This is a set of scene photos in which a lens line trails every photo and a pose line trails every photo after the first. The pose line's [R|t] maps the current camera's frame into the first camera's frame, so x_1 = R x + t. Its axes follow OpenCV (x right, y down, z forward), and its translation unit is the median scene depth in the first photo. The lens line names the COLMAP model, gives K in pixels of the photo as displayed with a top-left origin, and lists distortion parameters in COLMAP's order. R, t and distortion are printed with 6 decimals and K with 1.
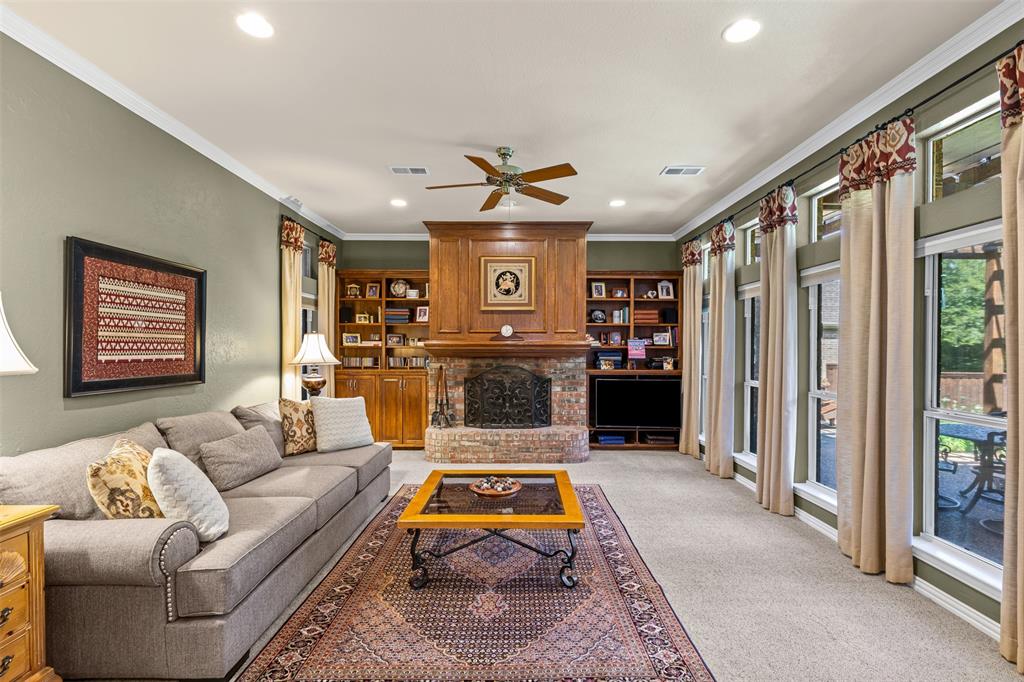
lens RADIAL K [[461.9, 0, 516.4], [0, 461.9, 347.9], [0, 0, 1]] dist [0.009130, -0.000003]
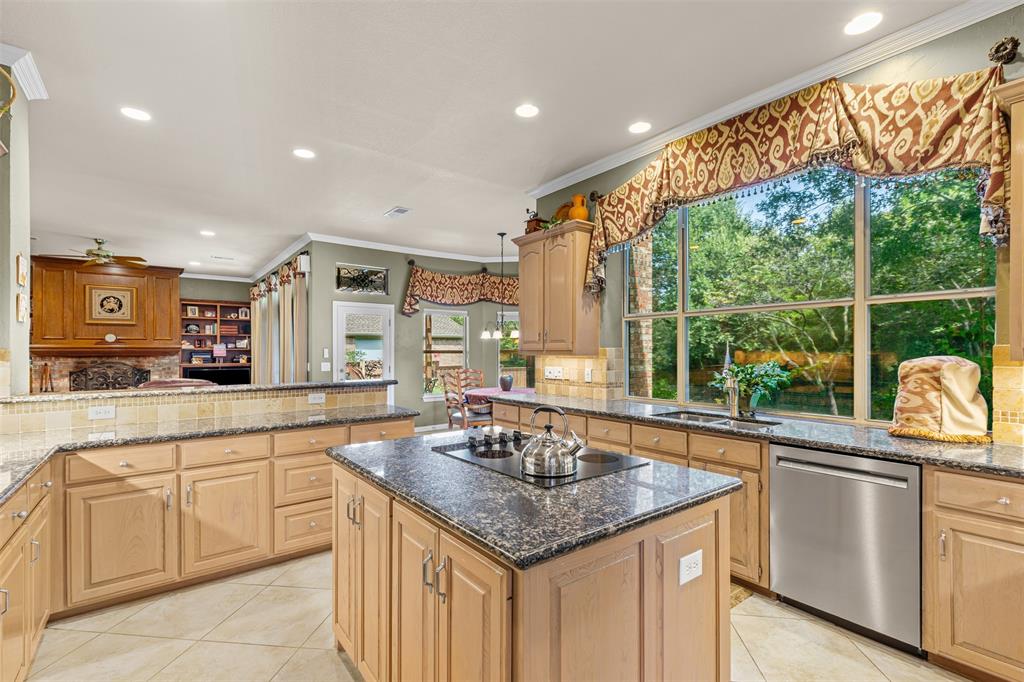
lens RADIAL K [[461.9, 0, 508.8], [0, 461.9, 349.1], [0, 0, 1]] dist [0.009130, -0.000003]
pose [[0.799538, -0.002688, 0.600609, 0.099708], [0.008325, 0.999944, -0.006608, 0.017508], [-0.600557, 0.010283, 0.799516, -0.888576]]
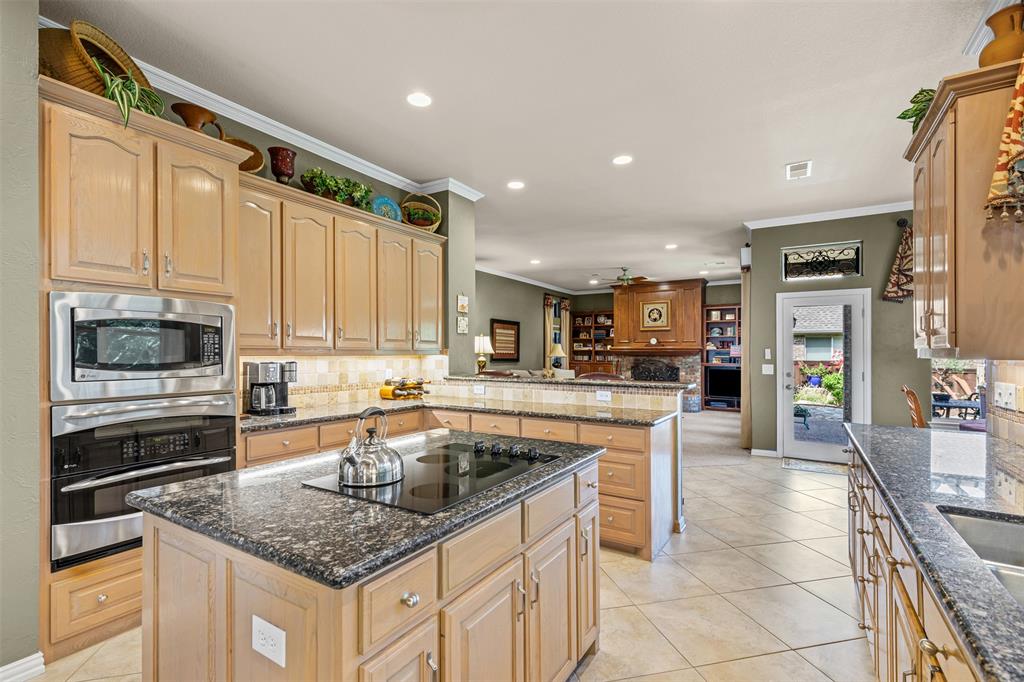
lens RADIAL K [[461.9, 0, 510.3], [0, 461.9, 349.1], [0, 0, 1]] dist [0.009130, -0.000003]
pose [[0.845080, -0.003586, -0.534627, 0.474221], [-0.004048, 0.999906, -0.013107, 0.021005], [0.534624, 0.013240, 0.844986, -0.852499]]
